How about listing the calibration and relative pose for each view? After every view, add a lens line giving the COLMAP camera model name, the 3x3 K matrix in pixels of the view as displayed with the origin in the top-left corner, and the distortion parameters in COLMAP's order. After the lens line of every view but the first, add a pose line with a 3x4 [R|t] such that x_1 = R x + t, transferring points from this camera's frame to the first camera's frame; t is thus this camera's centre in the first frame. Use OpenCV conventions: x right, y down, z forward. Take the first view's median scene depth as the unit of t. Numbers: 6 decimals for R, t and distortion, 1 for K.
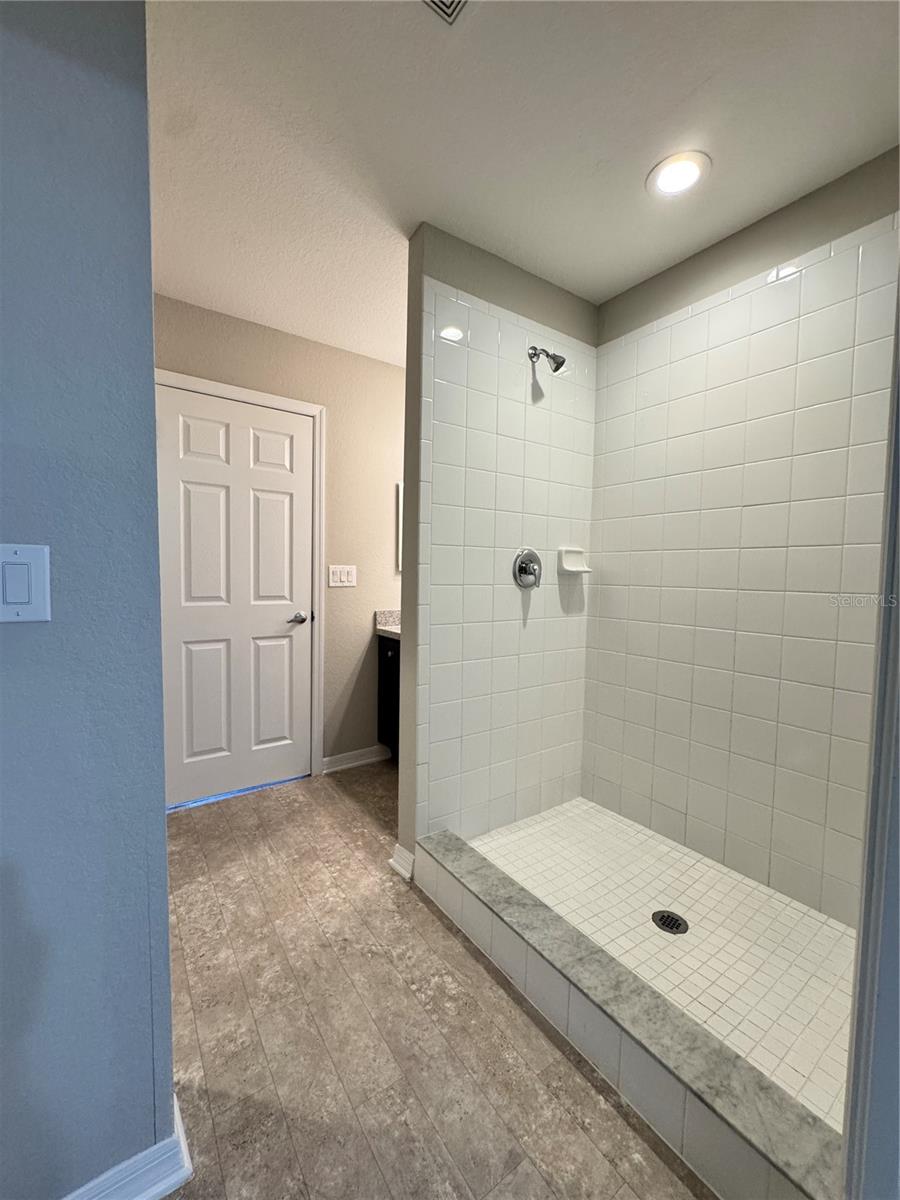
lens RADIAL K [[478.0, 0, 460.2], [0, 478.0, 601.1], [0, 0, 1]] dist [-0.004546, 0.001435]
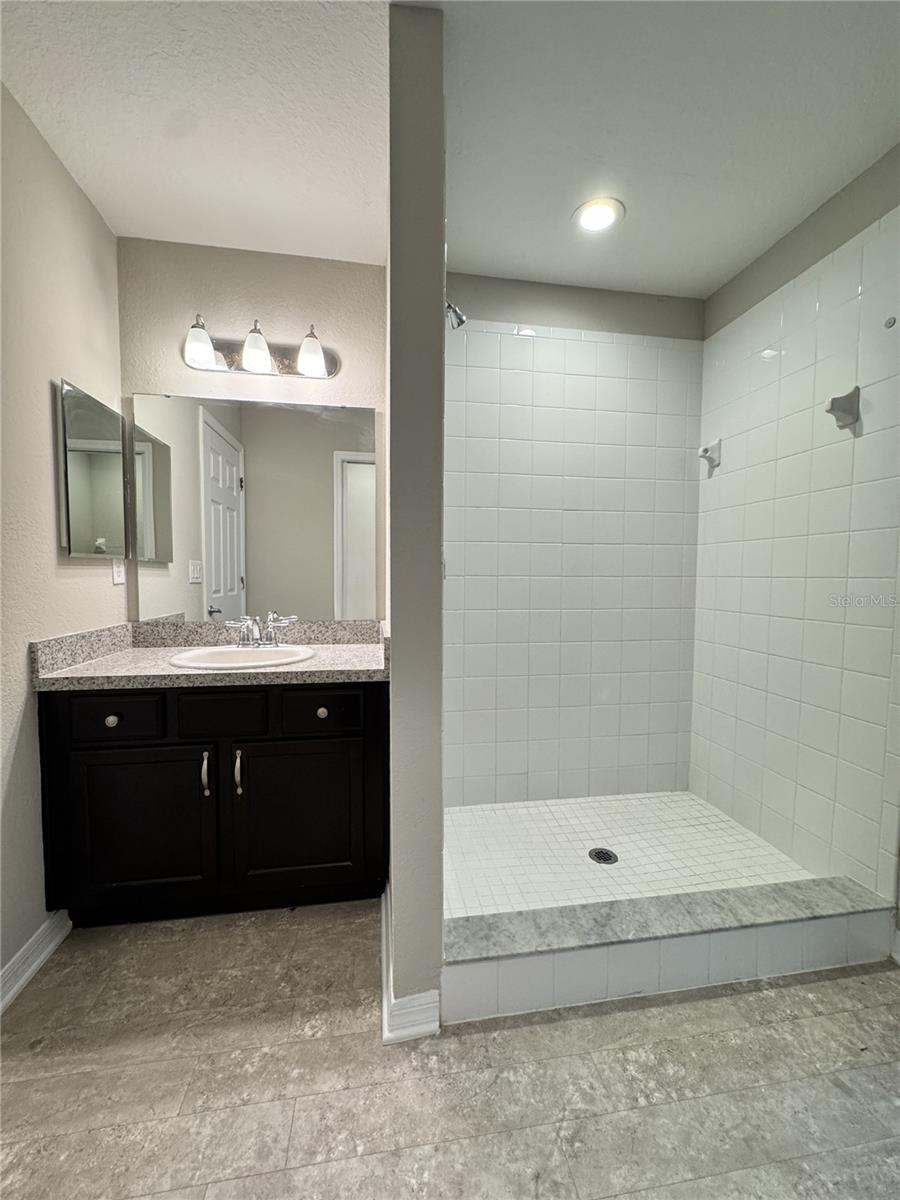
lens RADIAL K [[478.0, 0, 441.3], [0, 478.0, 600.8], [0, 0, 1]] dist [-0.004546, 0.001435]
pose [[0.451594, -0.063312, 0.889974, -0.779706], [0.053391, 0.997609, 0.043877, -0.036247], [-0.890624, 0.027703, 0.453895, 0.822101]]
